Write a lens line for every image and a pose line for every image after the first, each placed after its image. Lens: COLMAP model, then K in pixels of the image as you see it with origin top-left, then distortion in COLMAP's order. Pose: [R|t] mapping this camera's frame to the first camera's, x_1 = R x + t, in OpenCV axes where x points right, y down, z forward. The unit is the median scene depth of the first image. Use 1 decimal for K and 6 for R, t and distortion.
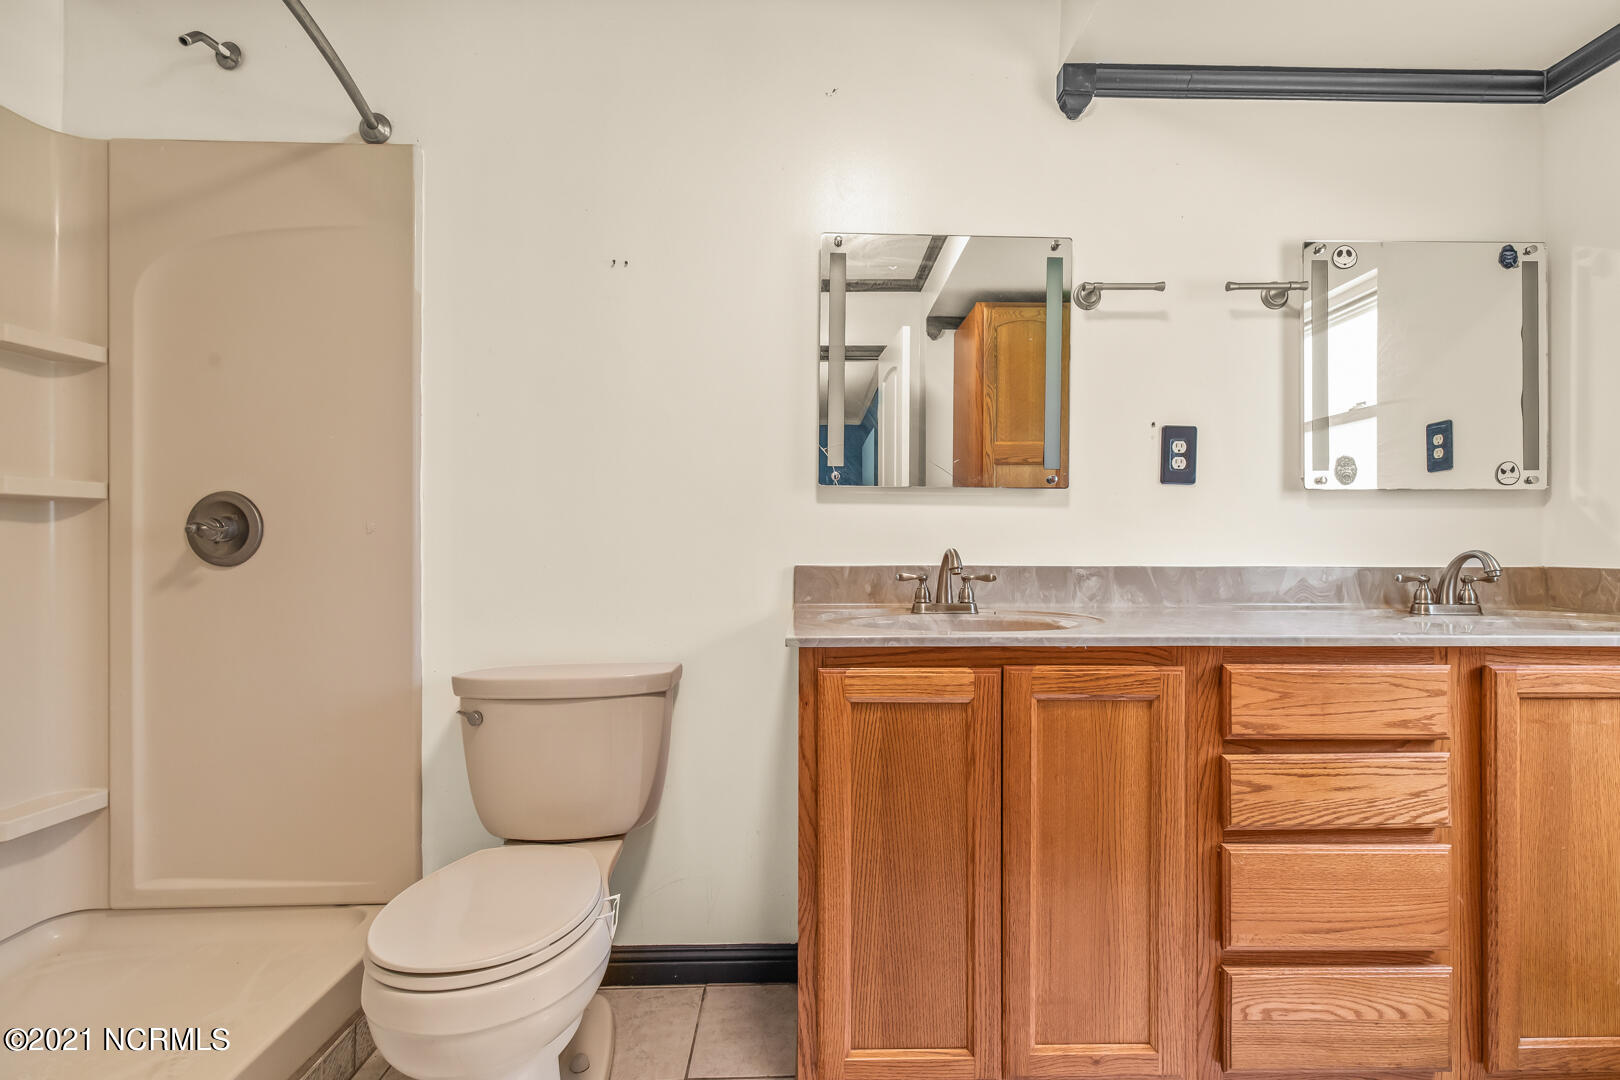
lens RADIAL K [[739.5, 0, 814.2], [0, 739.5, 538.5], [0, 0, 1]] dist [0.011177, -0.002609]
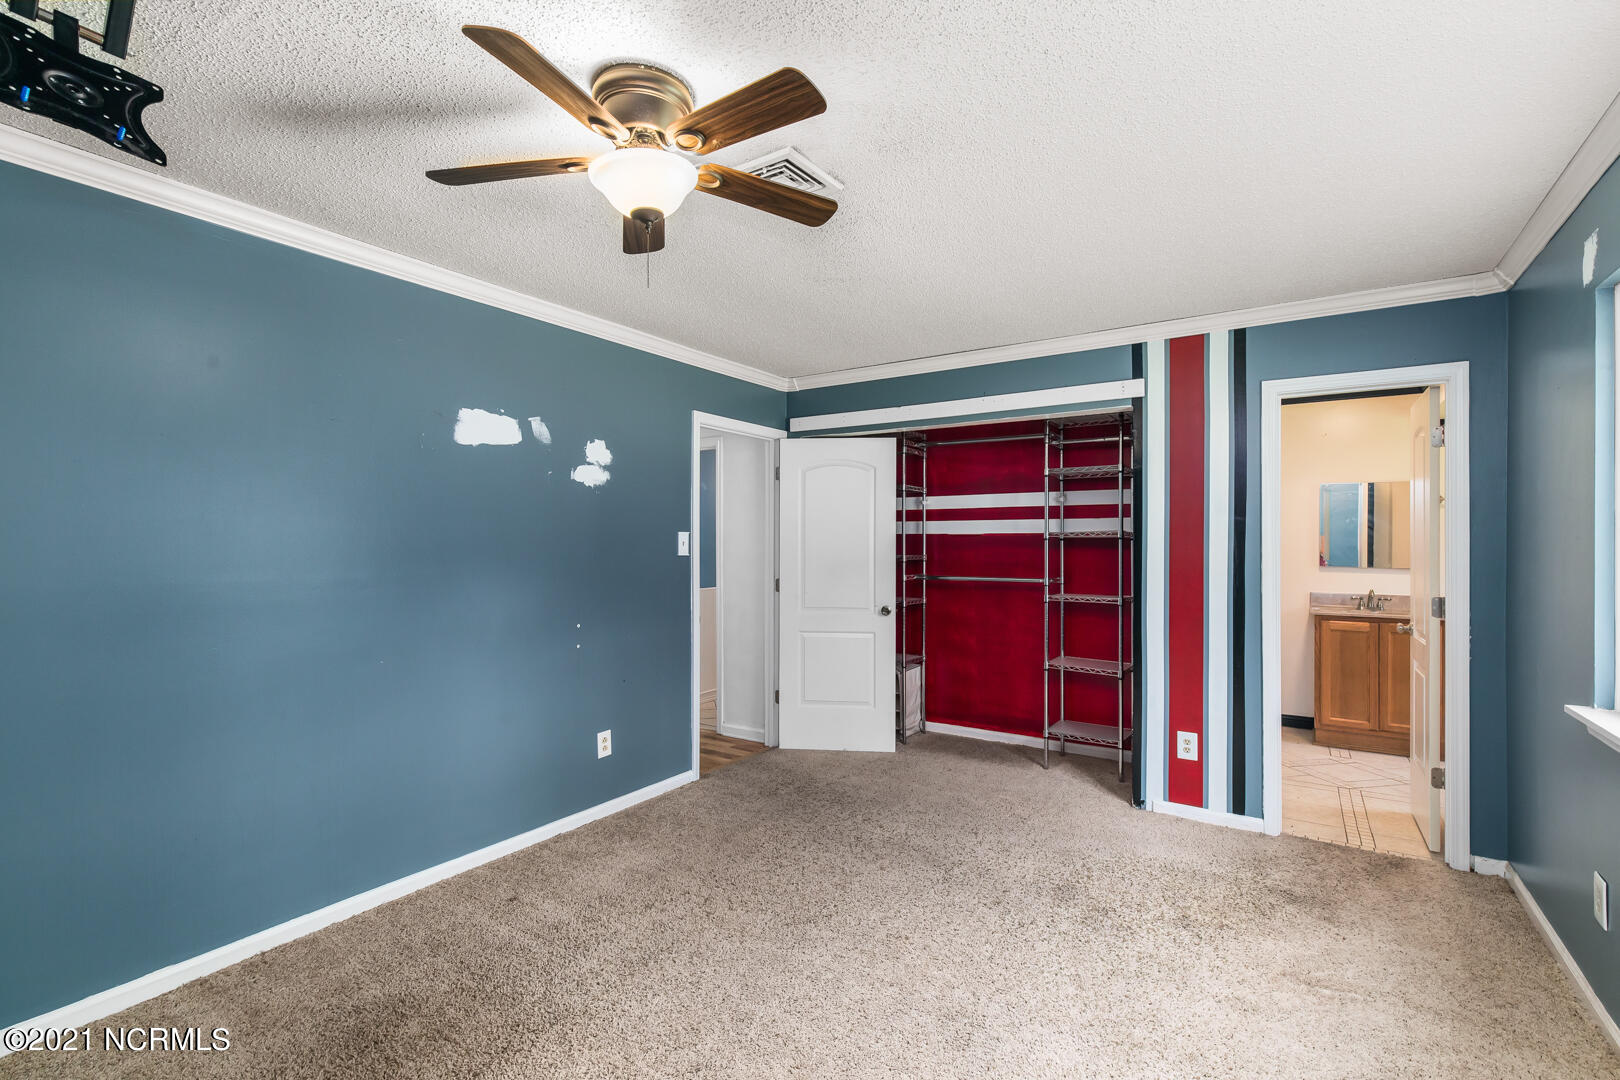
lens RADIAL K [[739.5, 0, 818.7], [0, 739.5, 537.5], [0, 0, 1]] dist [0.011177, -0.002609]
pose [[0.831412, -0.007964, -0.555599, -0.012183], [0.000759, 0.999913, -0.013198, -0.183823], [0.555655, 0.010551, 0.831346, -3.216788]]
